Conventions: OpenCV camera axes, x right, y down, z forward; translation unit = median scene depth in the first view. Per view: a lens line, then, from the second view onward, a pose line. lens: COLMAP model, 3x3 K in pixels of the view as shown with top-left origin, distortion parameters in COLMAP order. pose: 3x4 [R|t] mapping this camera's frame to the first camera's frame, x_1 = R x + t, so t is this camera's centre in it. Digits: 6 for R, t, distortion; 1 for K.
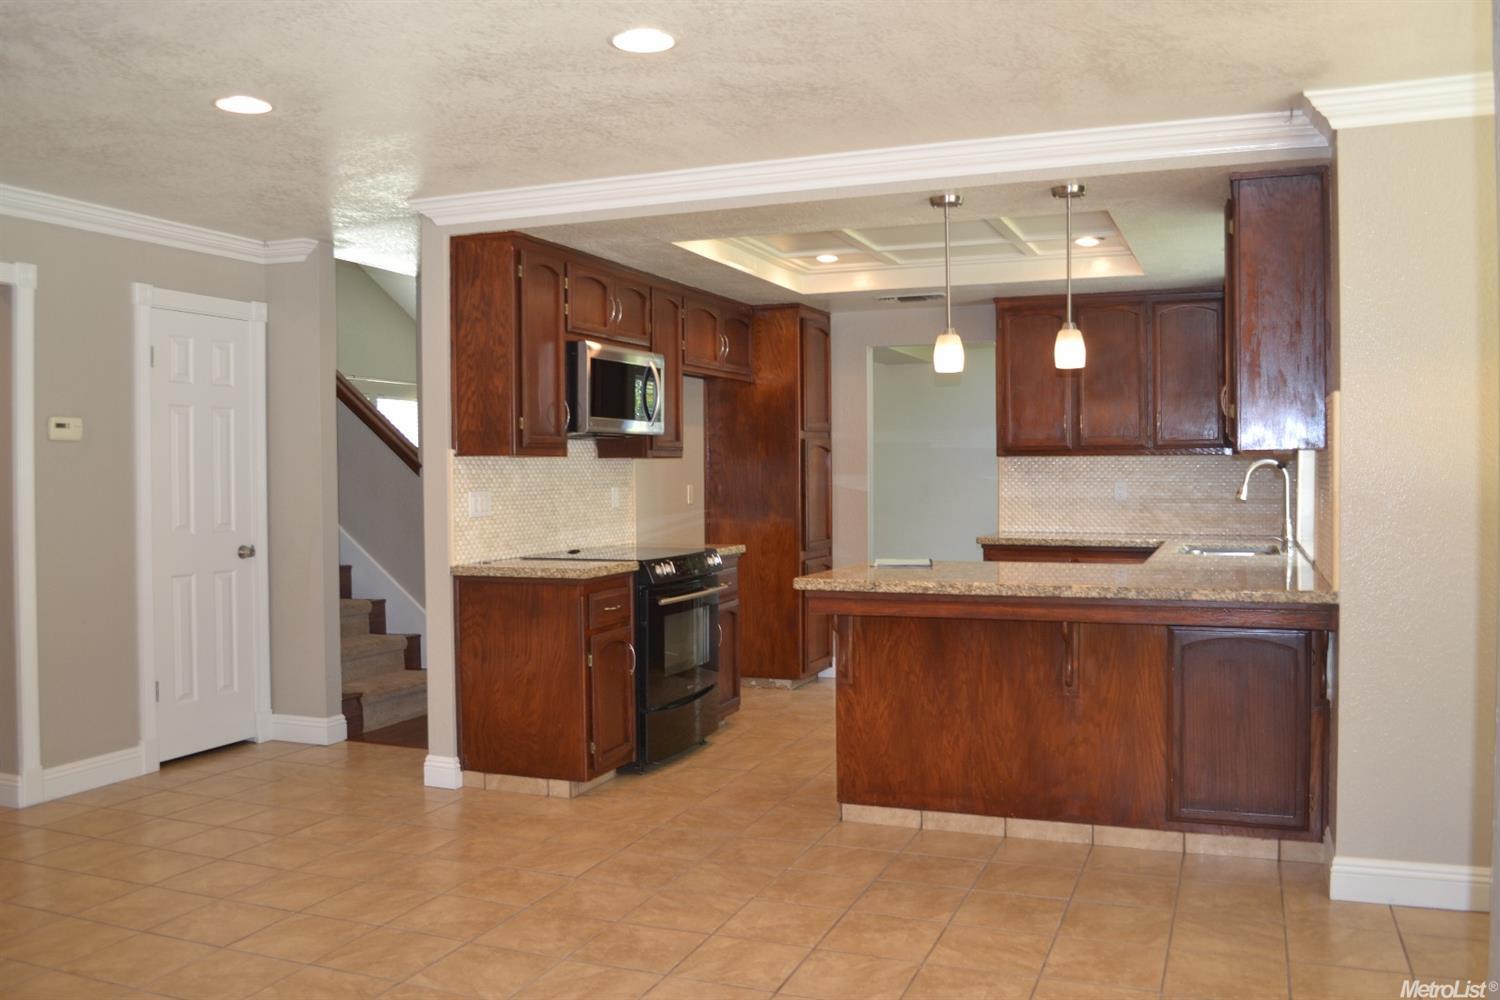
lens RADIAL K [[1231.8, 0, 750.0], [0, 1231.8, 500.0], [0, 0, 1]] dist [-0.086973, 0.016506]
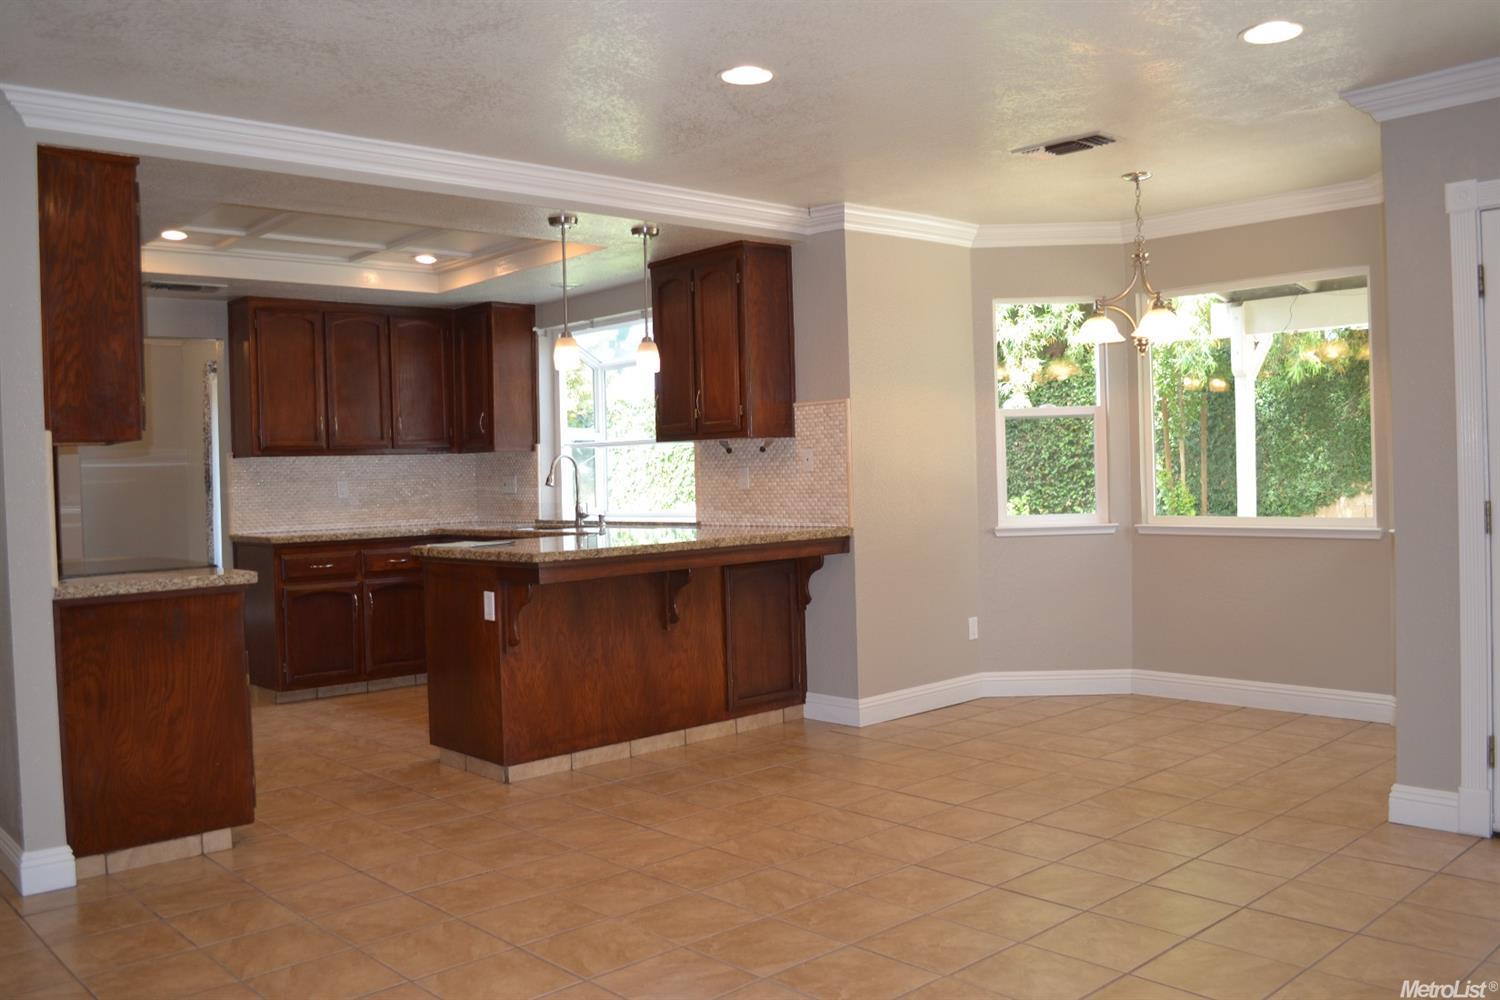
lens RADIAL K [[1231.8, 0, 750.0], [0, 1231.8, 500.0], [0, 0, 1]] dist [-0.086973, 0.016506]
pose [[0.443123, -0.028818, 0.895998, -0.831391], [0.048494, 0.998790, 0.008141, 0.018105], [-0.895148, 0.039843, 0.443984, 0.350975]]
